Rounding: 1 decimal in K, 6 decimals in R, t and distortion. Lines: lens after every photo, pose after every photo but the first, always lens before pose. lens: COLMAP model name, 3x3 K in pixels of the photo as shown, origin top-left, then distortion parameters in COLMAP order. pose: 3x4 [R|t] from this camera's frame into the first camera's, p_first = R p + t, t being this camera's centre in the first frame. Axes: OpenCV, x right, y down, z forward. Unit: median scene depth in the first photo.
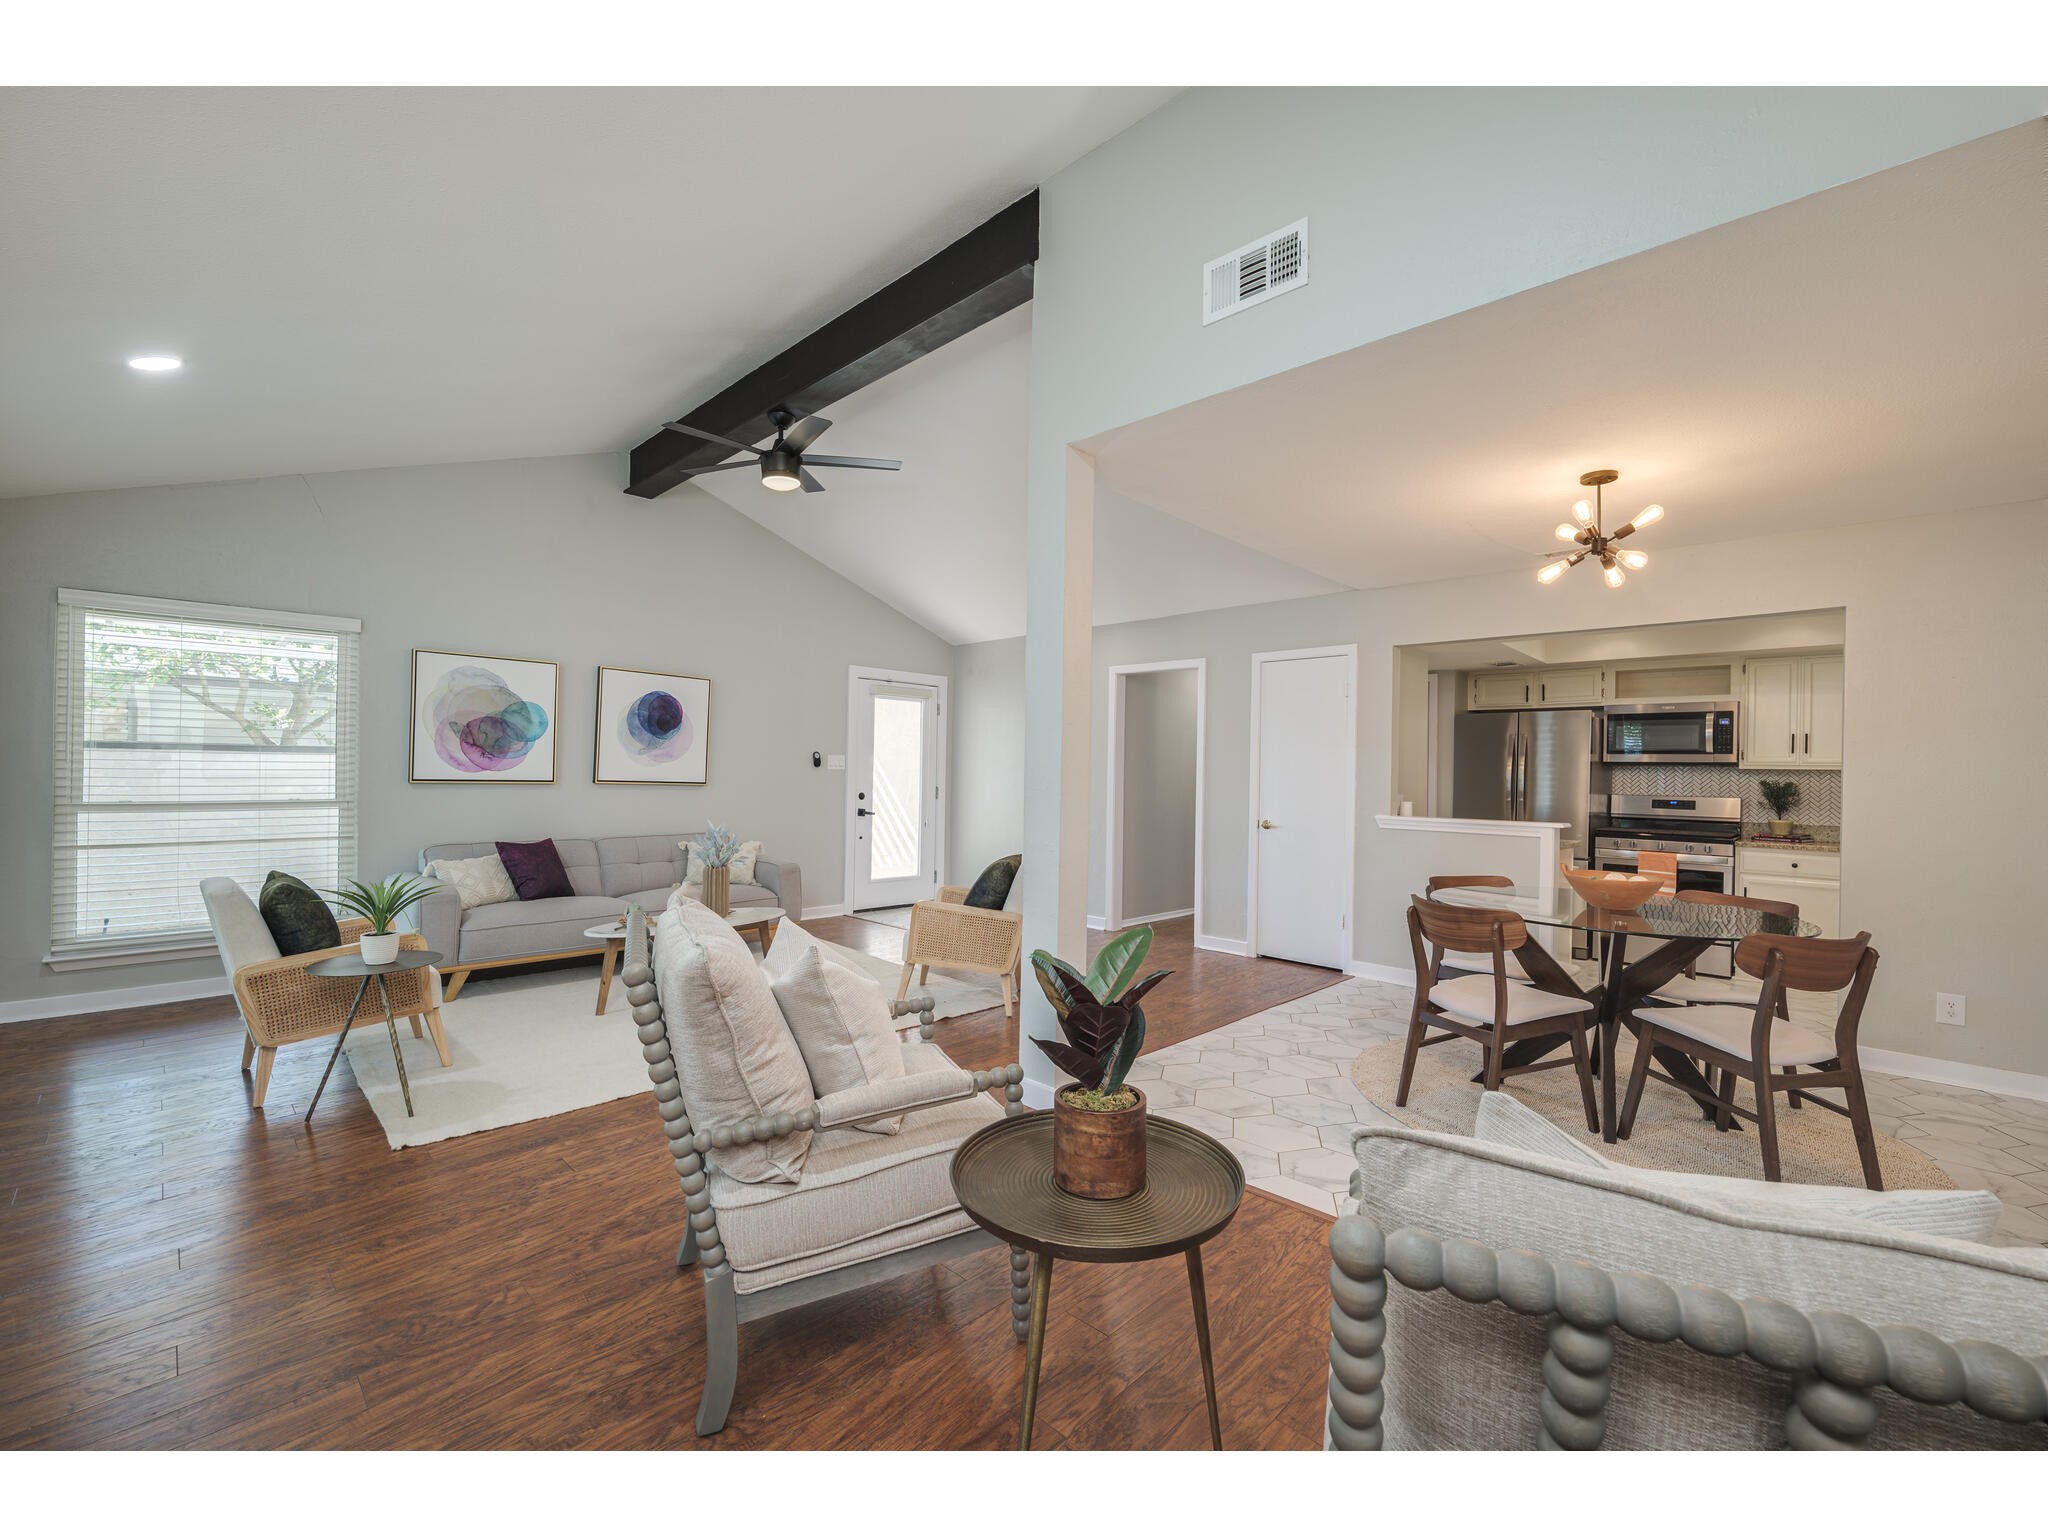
lens RADIAL K [[861.9, 0, 1013.0], [0, 861.9, 772.8], [0, 0, 1]] dist [-0.003996, -0.000422]
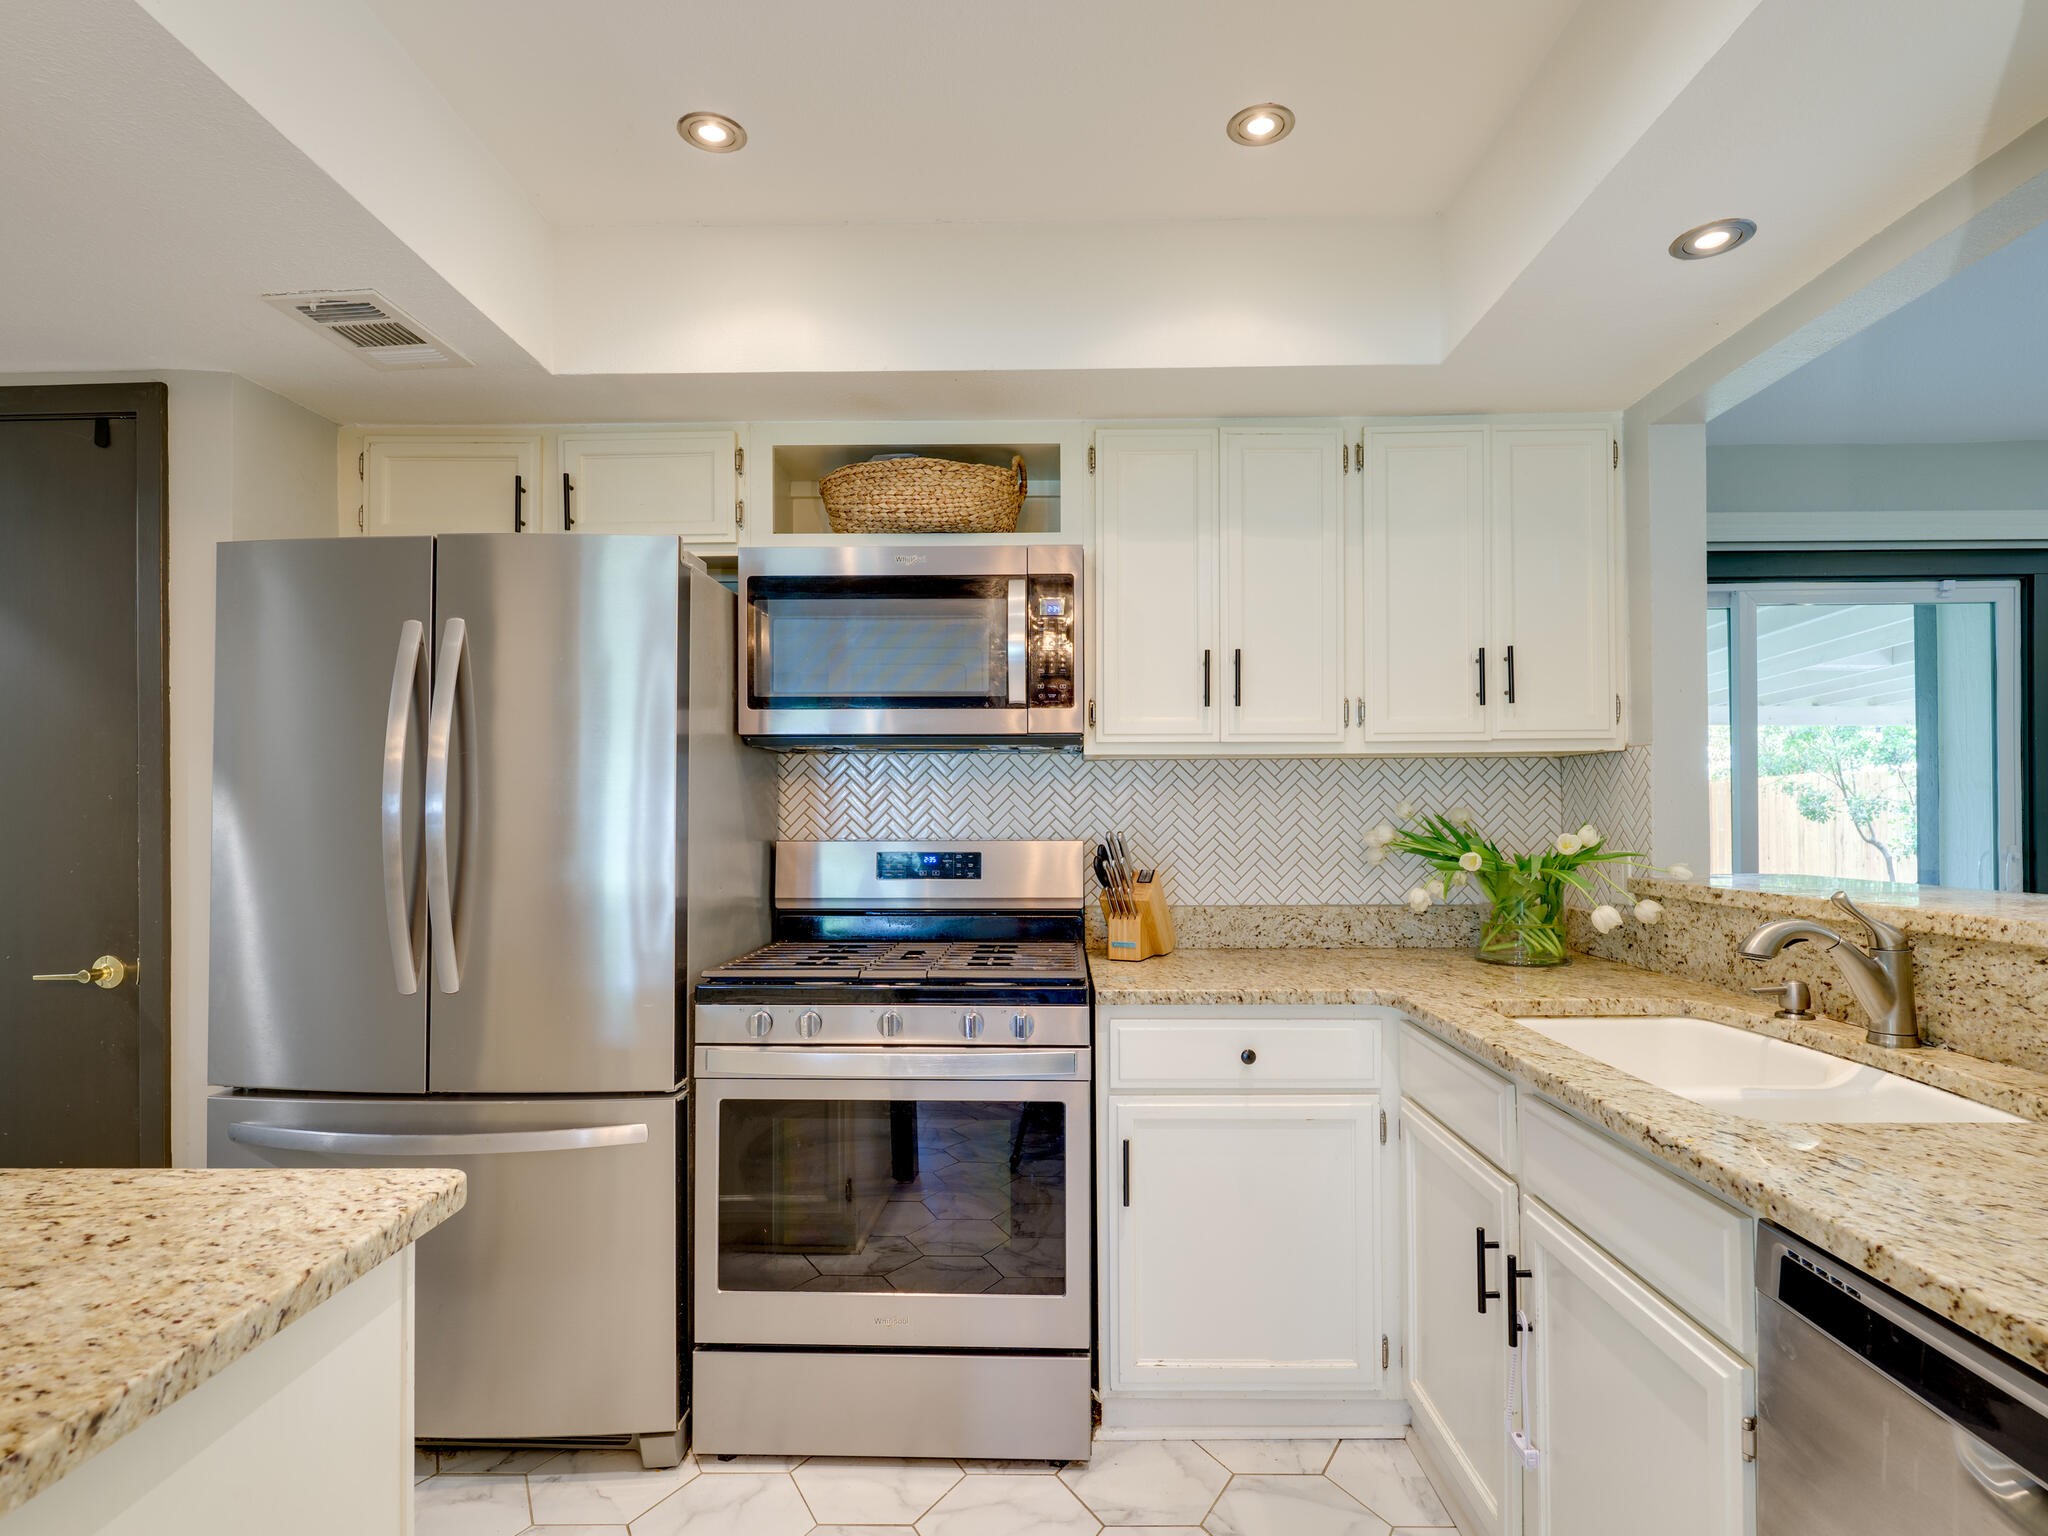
lens RADIAL K [[1049.6, 0, 1063.7], [0, 1049.6, 800.9], [0, 0, 1]] dist [-0.000720, -0.001031]
pose [[0.709384, -0.014064, 0.704682, 0.547222], [0.016747, 0.999855, 0.003095, 0.011786], [-0.704623, 0.009606, 0.709517, 0.711274]]
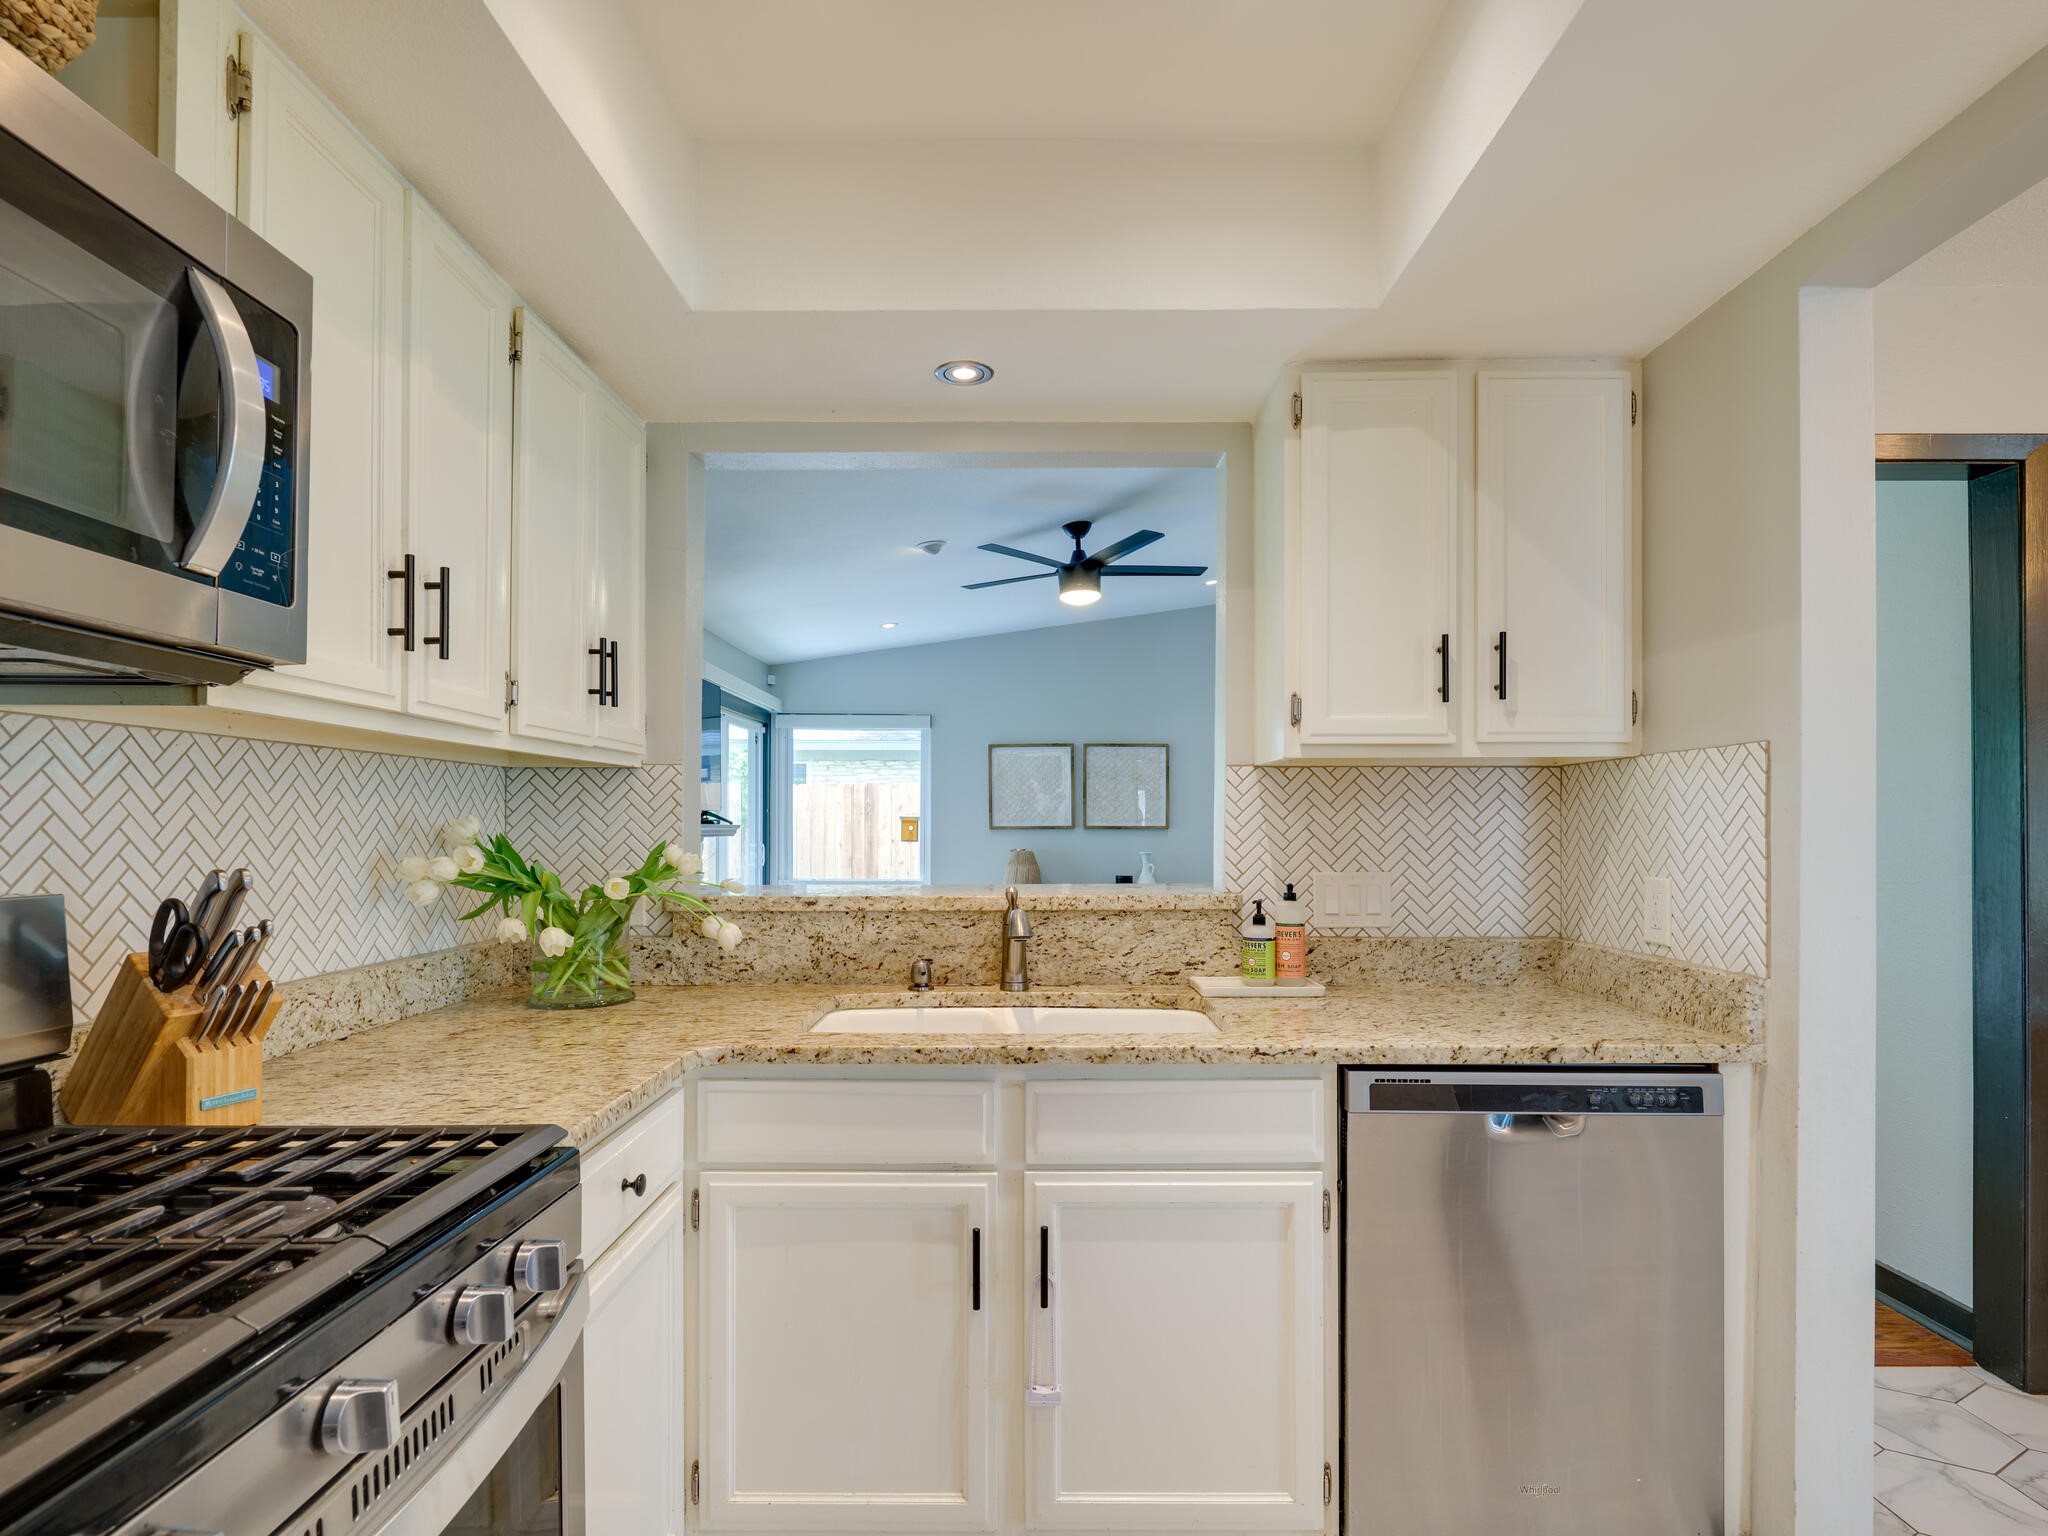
lens RADIAL K [[1049.6, 0, 1010.3], [0, 1049.6, 816.6], [0, 0, 1]] dist [-0.000720, -0.001031]
pose [[-0.689592, -0.011244, 0.724111, 0.604391], [-0.012667, 0.999914, 0.003463, 0.012679], [-0.724087, -0.006784, -0.689675, 1.022876]]
